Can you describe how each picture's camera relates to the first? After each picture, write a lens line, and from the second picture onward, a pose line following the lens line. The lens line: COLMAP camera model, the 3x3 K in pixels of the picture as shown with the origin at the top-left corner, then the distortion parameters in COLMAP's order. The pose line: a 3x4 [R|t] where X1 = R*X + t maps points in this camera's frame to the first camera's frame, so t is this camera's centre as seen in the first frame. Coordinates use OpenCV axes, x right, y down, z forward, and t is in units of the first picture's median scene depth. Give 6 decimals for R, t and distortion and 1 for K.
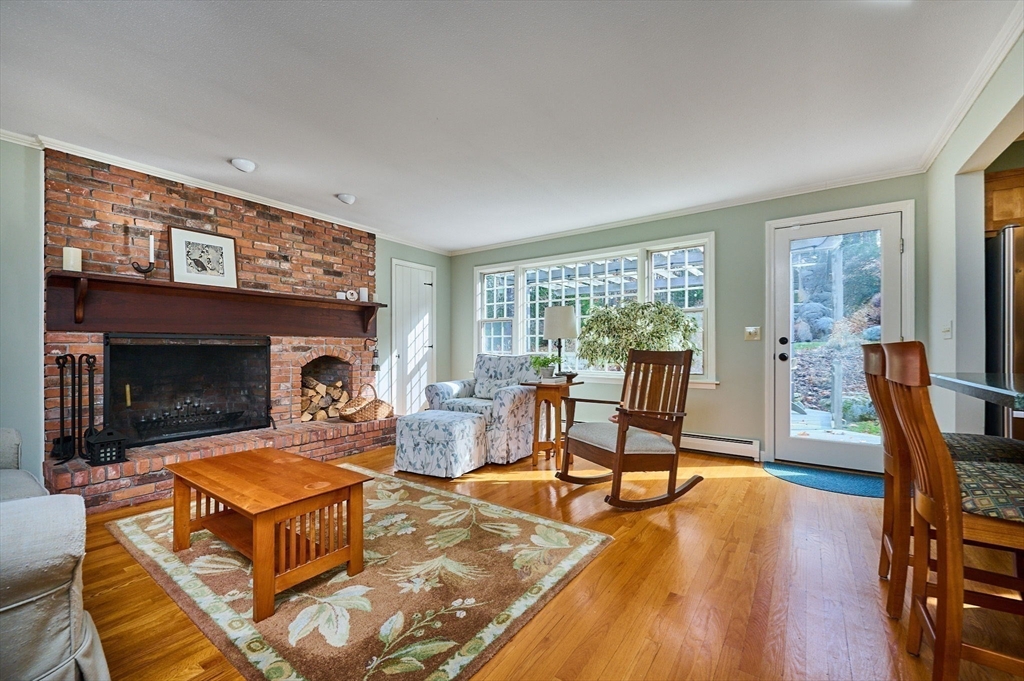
lens RADIAL K [[415.7, 0, 512.0], [0, 415.7, 340.5], [0, 0, 1]] dist [0.002047, 0.000189]
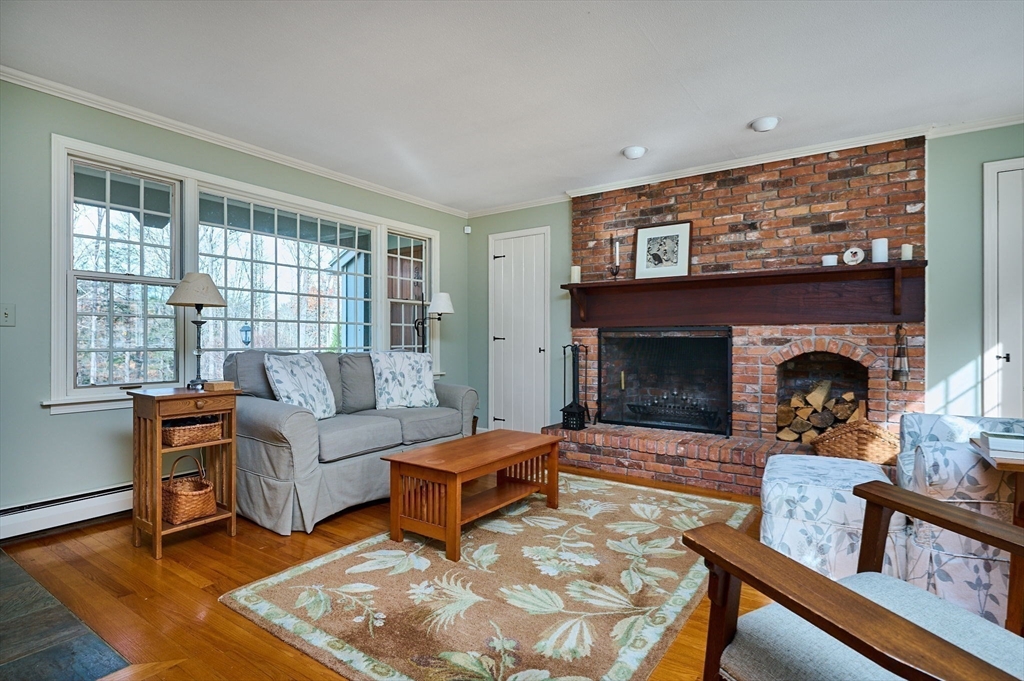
lens RADIAL K [[511.4, 0, 512.0], [0, 511.4, 340.5], [0, 0, 1]] dist [-0.009503, 0.000199]
pose [[0.013529, 0.002841, -0.999904, 0.463333], [0.018904, 0.999817, 0.003096, 0.007244], [0.999730, -0.018944, 0.013473, 0.591612]]
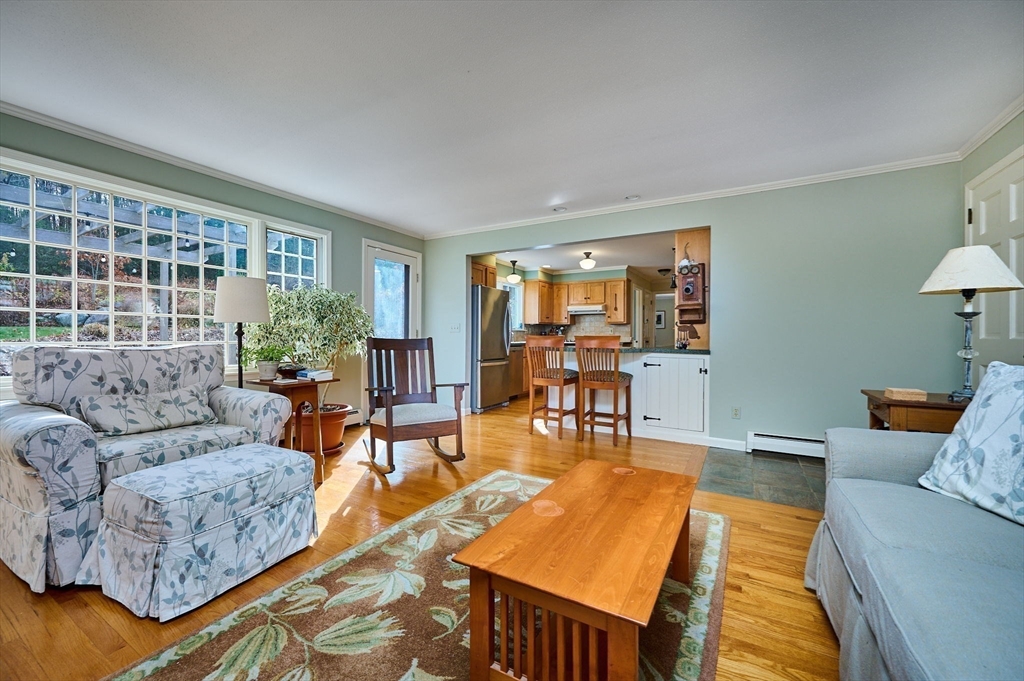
lens RADIAL K [[409.4, 0, 512.0], [0, 409.4, 340.5], [0, 0, 1]] dist [0.000406, 0.000036]
pose [[-0.099377, -0.008939, 0.995010, -0.709365], [-0.023792, 0.999695, 0.006604, 0.012726], [-0.994765, -0.023017, -0.099559, 0.682320]]
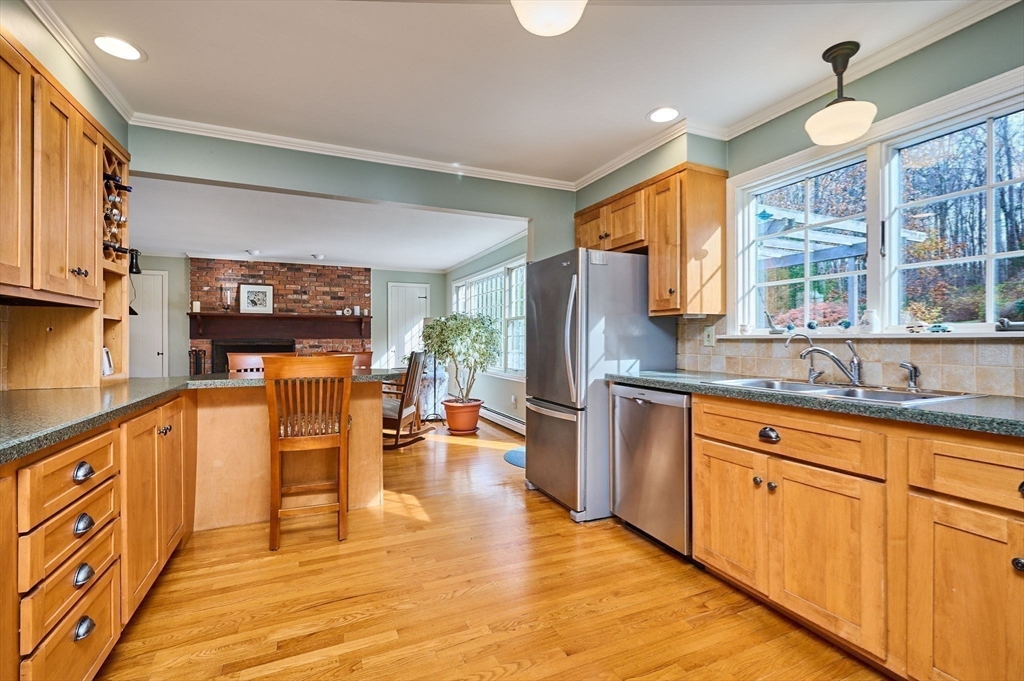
lens RADIAL K [[450.6, 0, 512.0], [0, 450.6, 340.5], [0, 0, 1]] dist [0.000294, -0.000069]
pose [[0.865075, 0.001174, -0.501641, 1.220072], [0.009743, 0.999769, 0.019141, -0.035183], [0.501548, -0.021446, 0.864864, -0.175297]]
